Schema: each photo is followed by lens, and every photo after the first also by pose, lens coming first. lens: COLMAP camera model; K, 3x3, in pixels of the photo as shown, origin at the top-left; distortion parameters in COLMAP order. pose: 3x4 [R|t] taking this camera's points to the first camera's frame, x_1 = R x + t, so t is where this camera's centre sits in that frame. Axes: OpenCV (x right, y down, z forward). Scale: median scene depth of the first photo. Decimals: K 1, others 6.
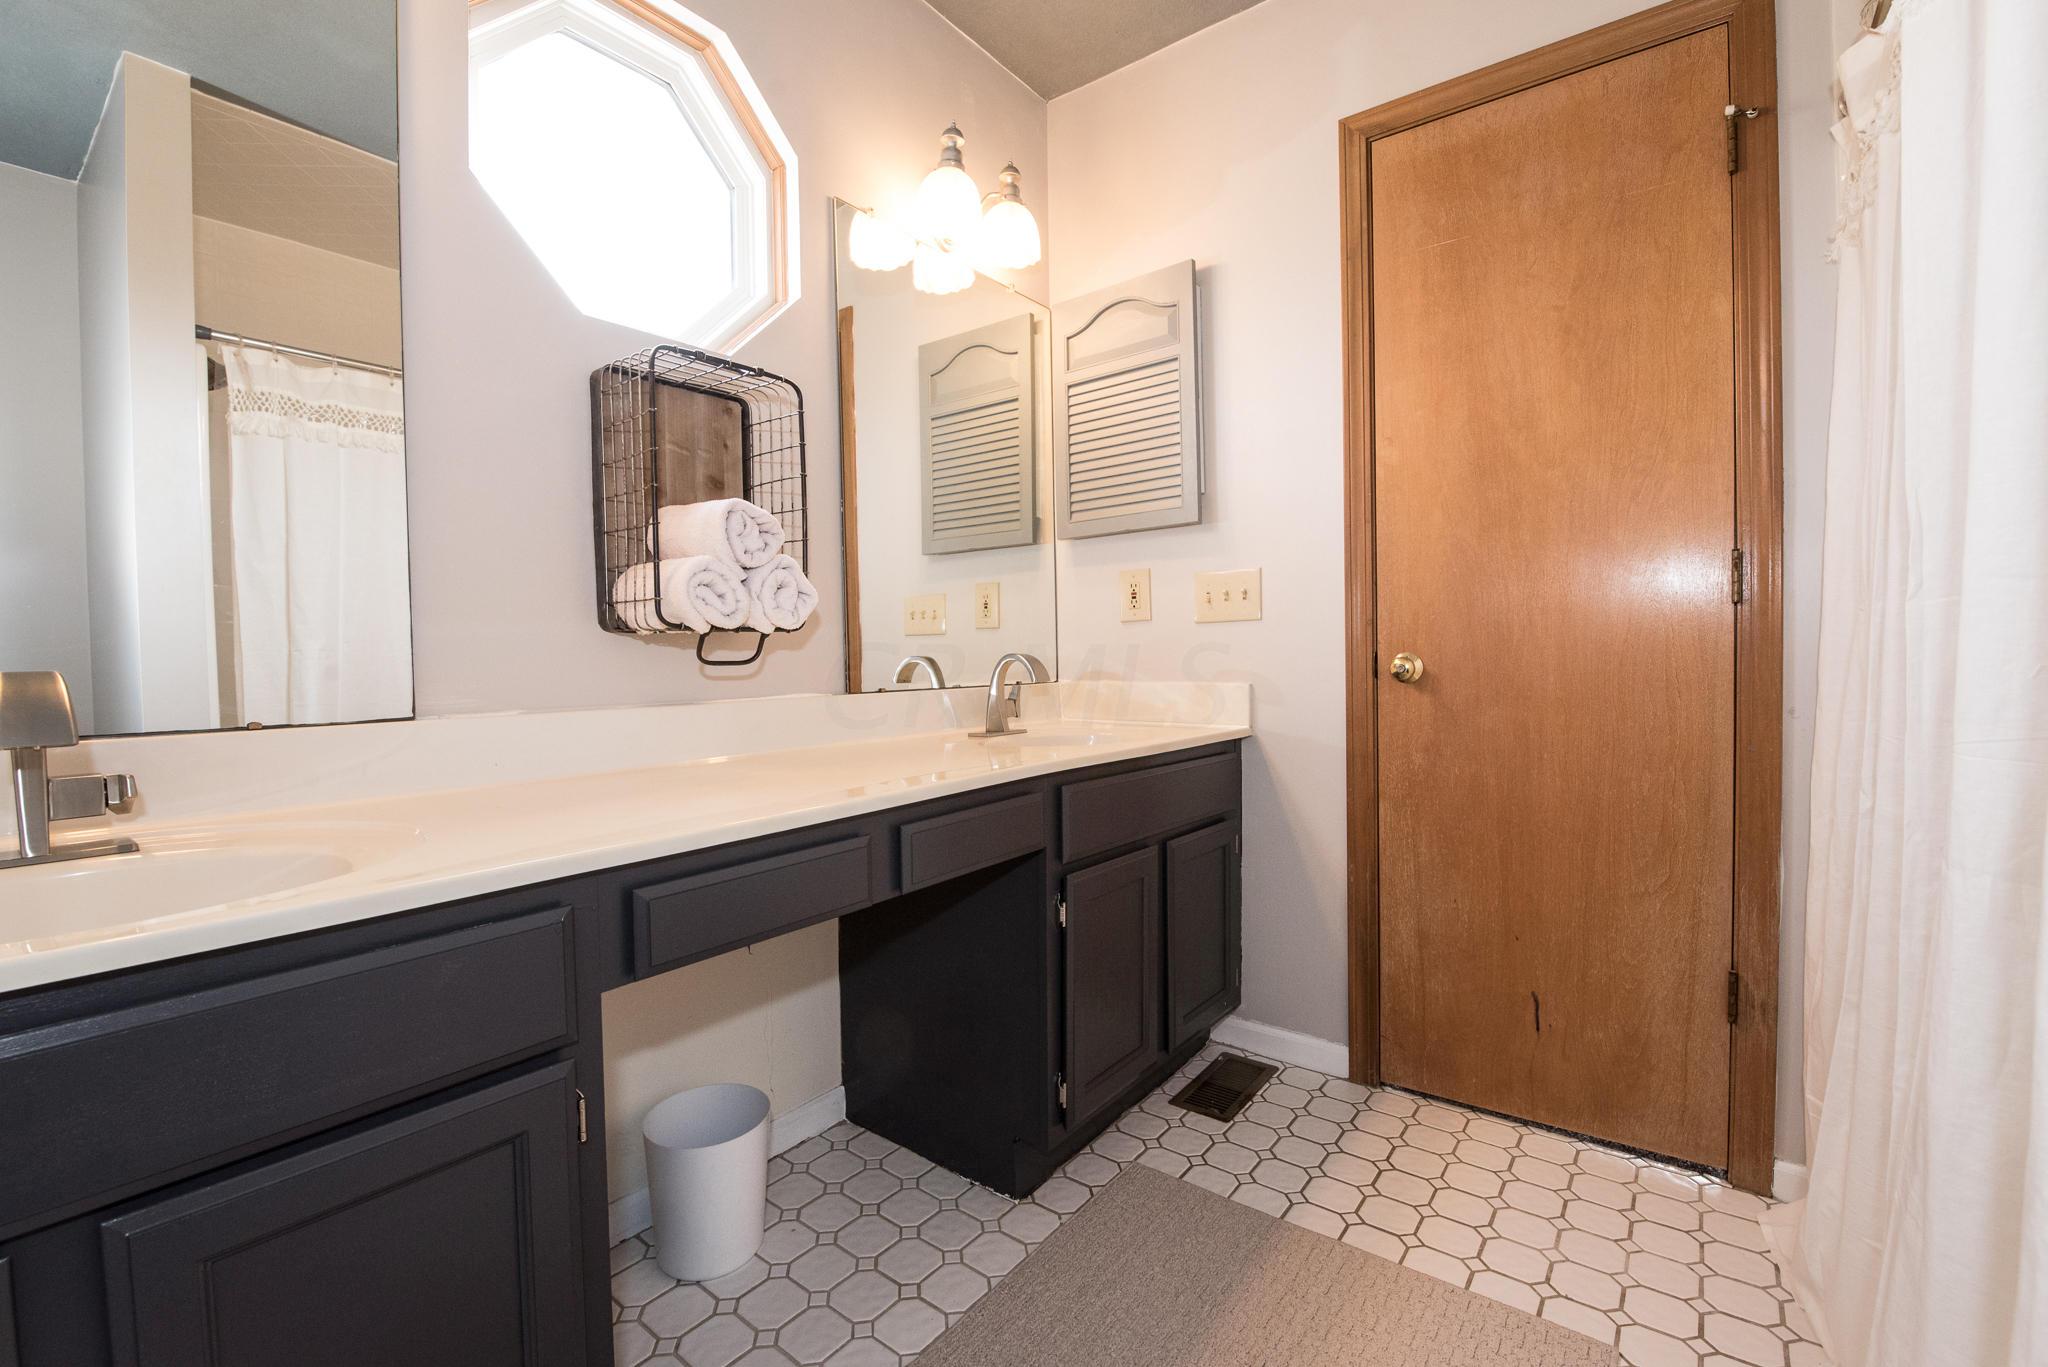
lens RADIAL K [[891.3, 0, 1024.0], [0, 891.3, 683.5], [0, 0, 1]] dist [-0.008768, -0.001165]
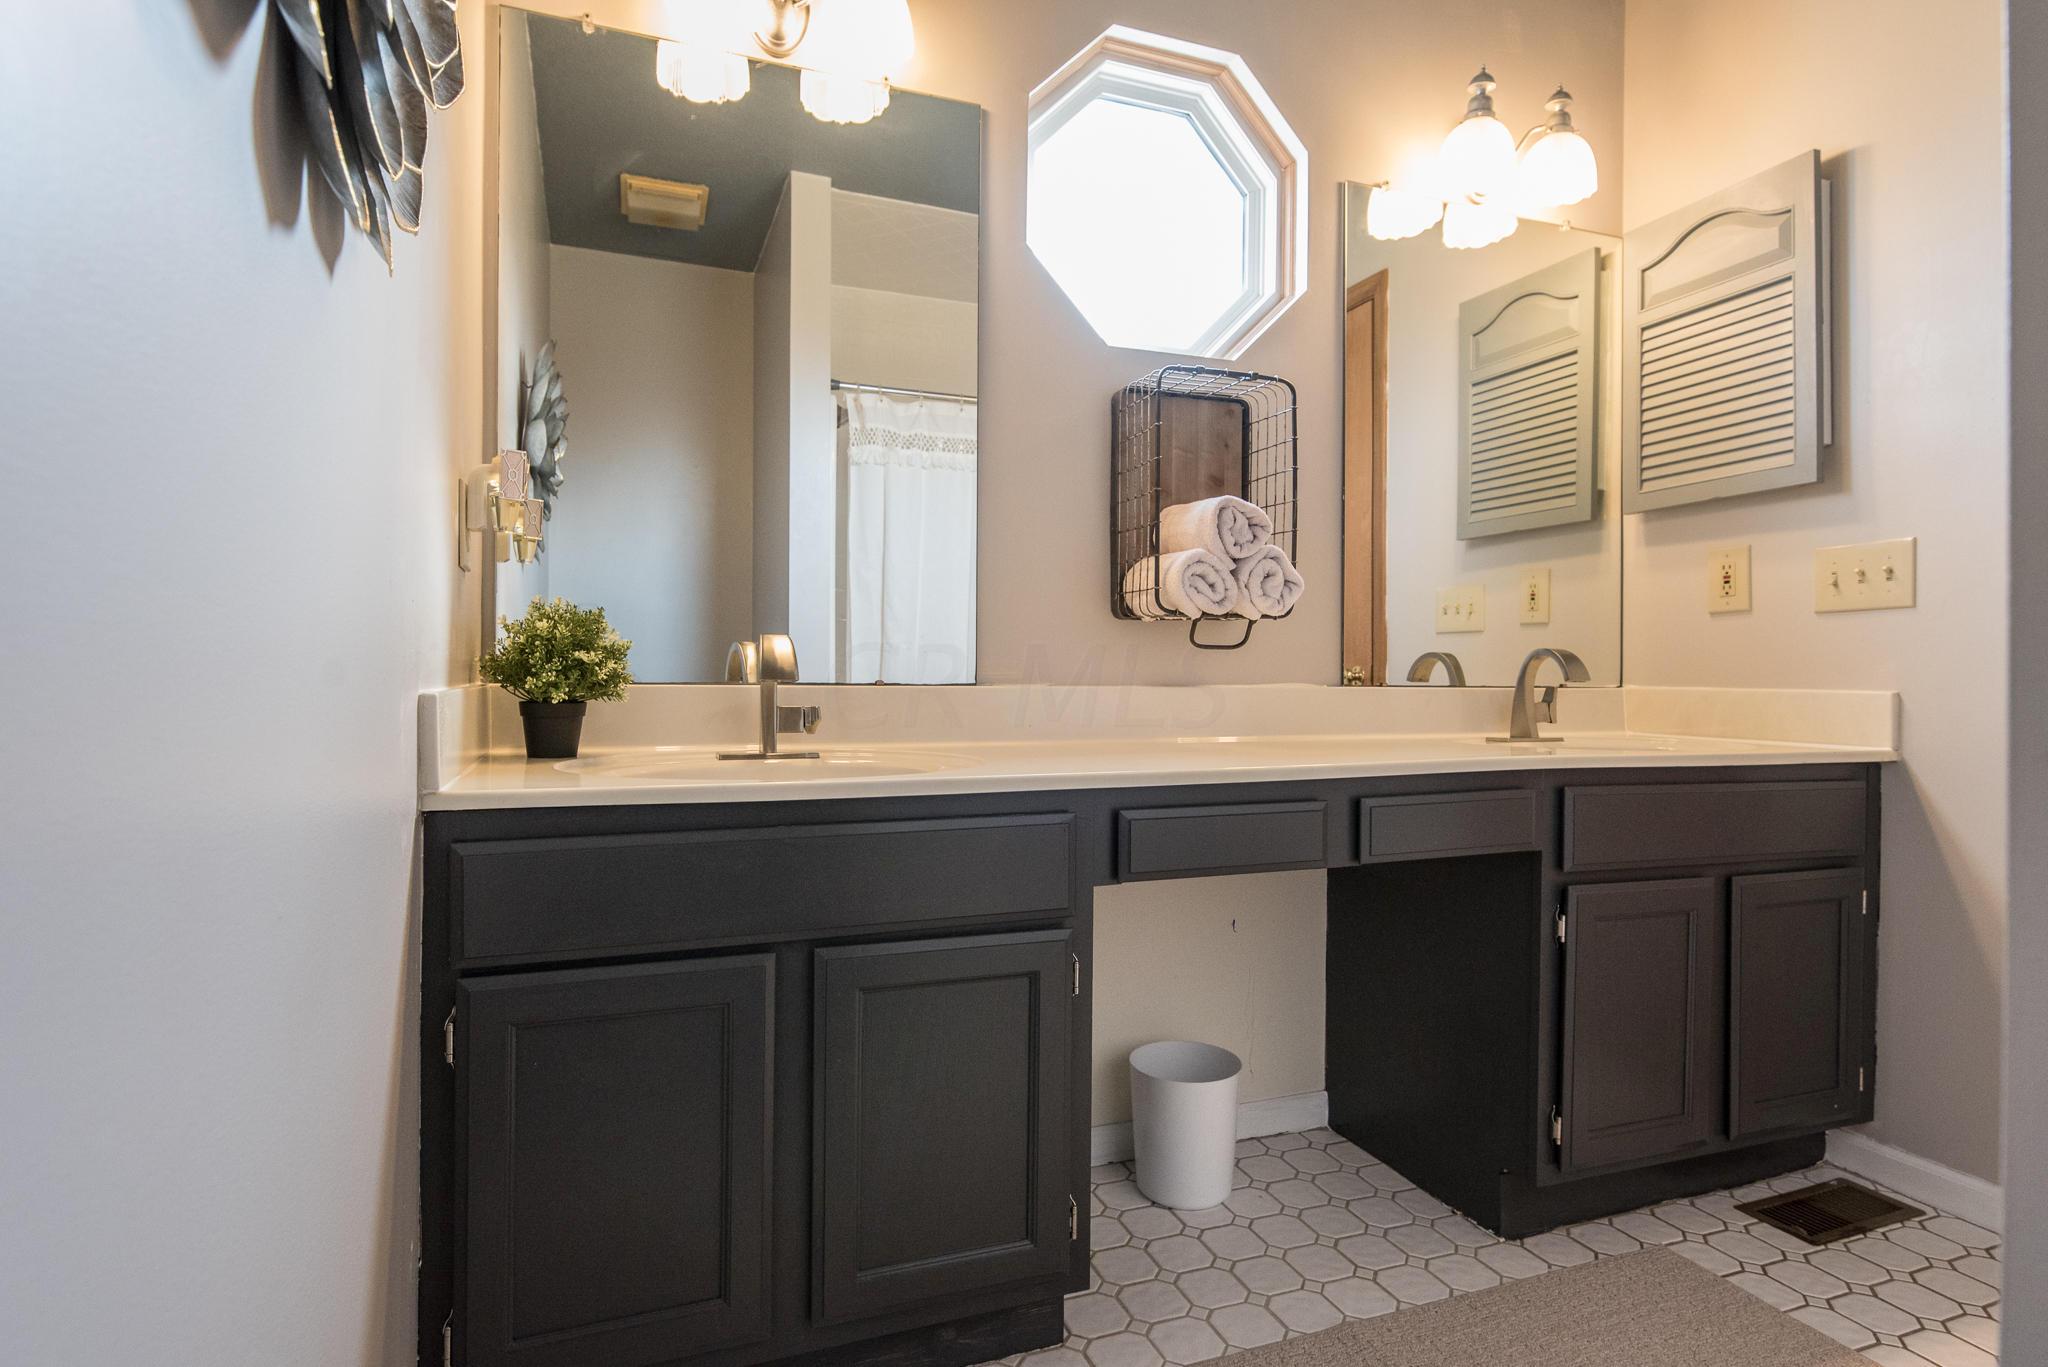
lens RADIAL K [[1115.3, 0, 1024.0], [0, 1115.3, 683.5], [0, 0, 1]] dist [0.003100, 0.000320]
pose [[0.855549, 0.022885, -0.517217, 0.132676], [-0.035297, 0.999276, -0.014172, 0.038120], [0.516518, 0.030381, 0.855737, -0.222195]]
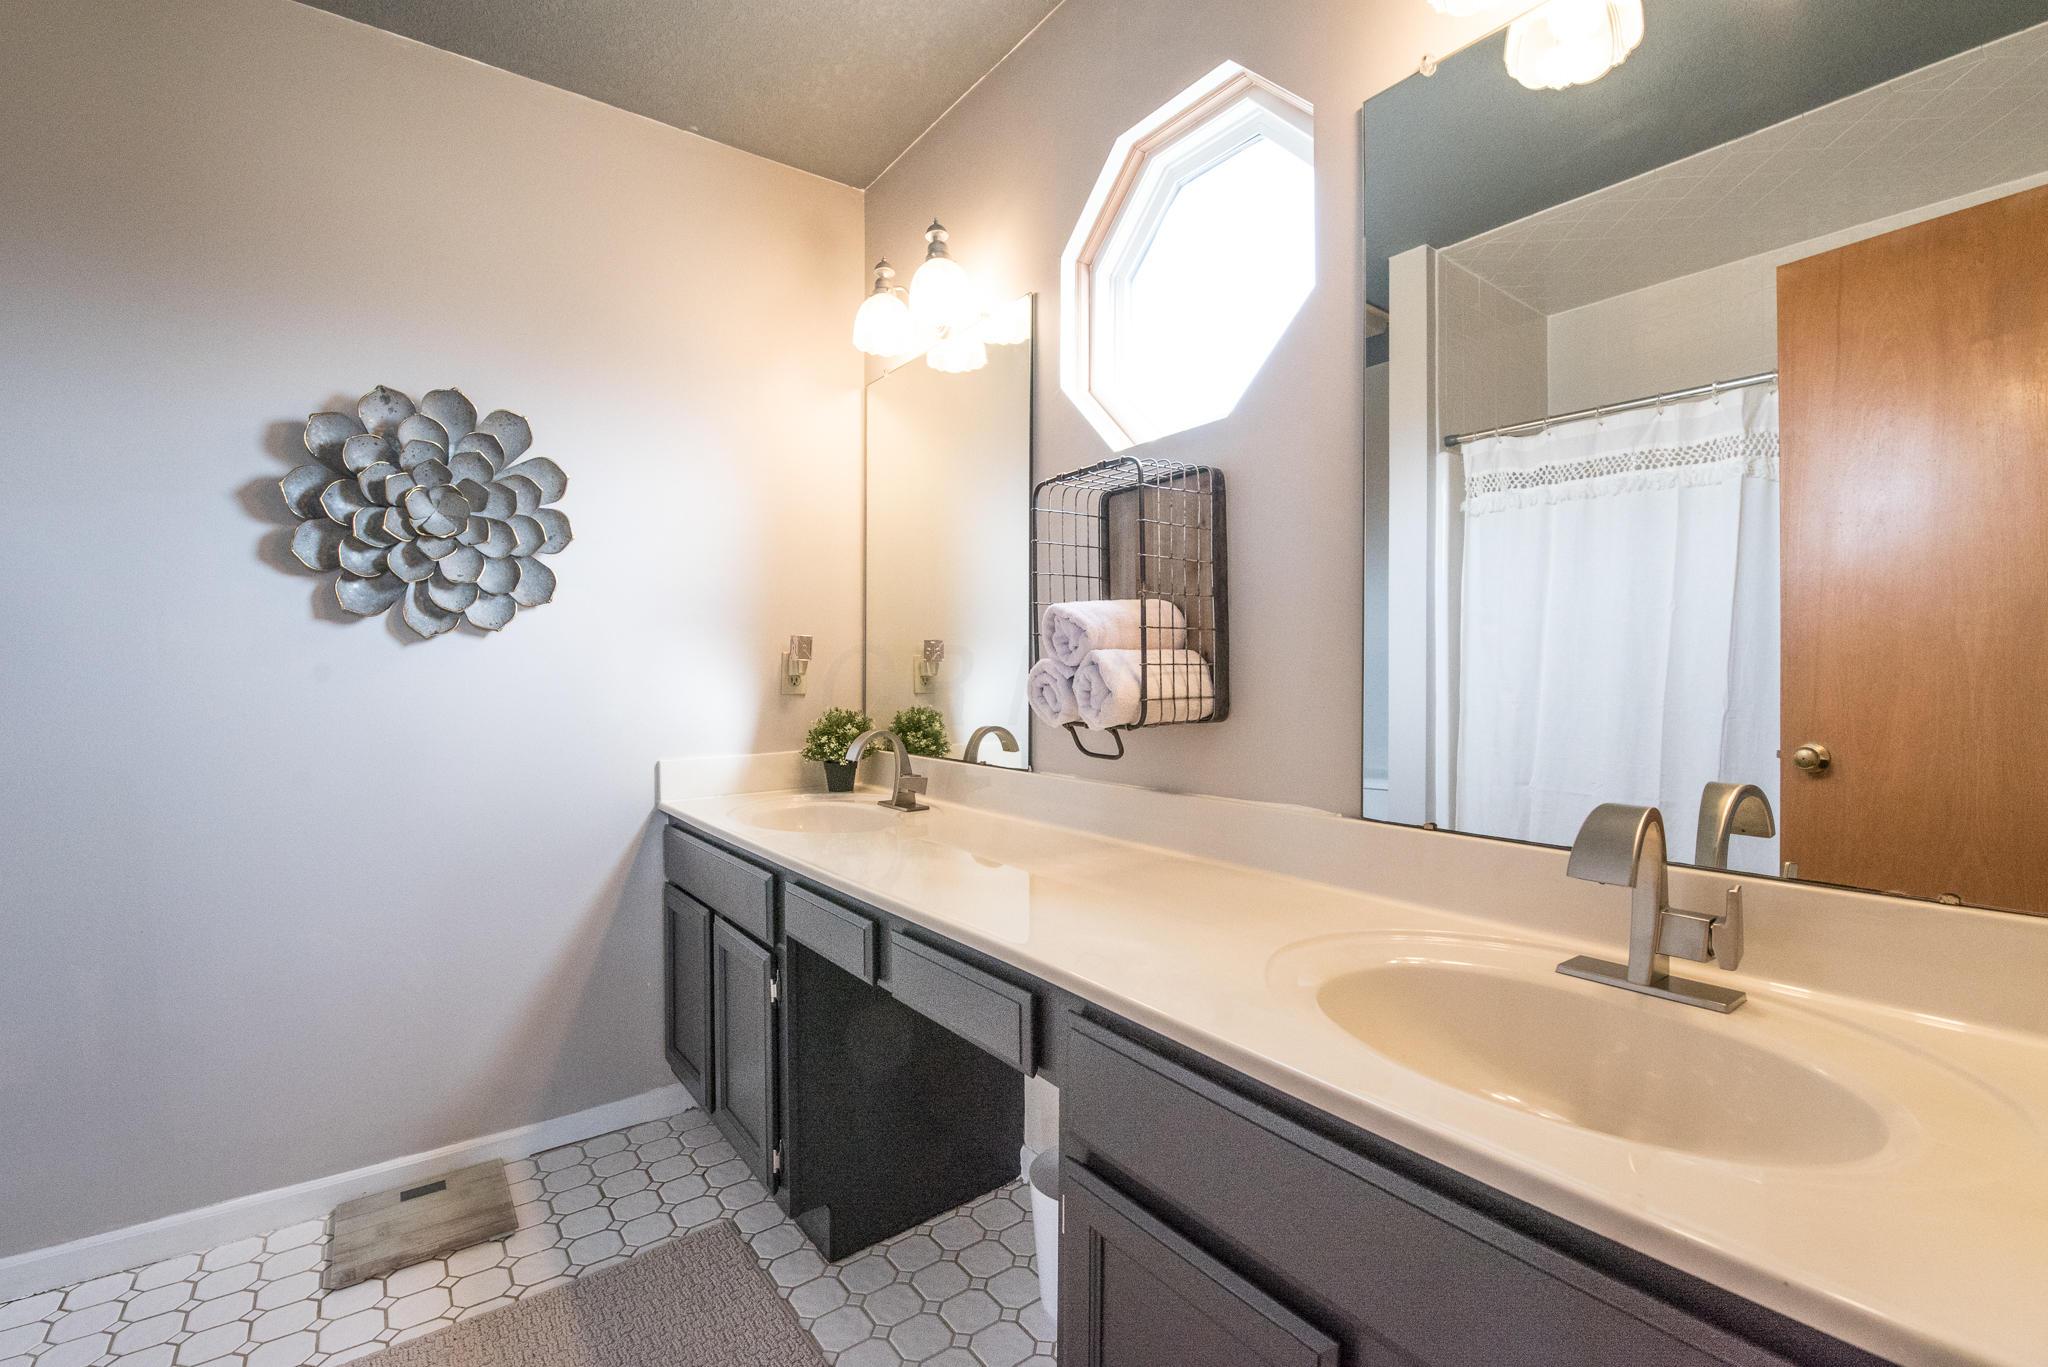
lens RADIAL K [[891.3, 0, 1024.0], [0, 891.3, 683.5], [0, 0, 1]] dist [-0.008768, -0.001165]
pose [[-0.276309, 0.034446, -0.960451, 0.519235], [-0.018550, 0.998980, 0.041165, -0.113054], [0.960890, 0.029190, -0.275388, 0.893640]]
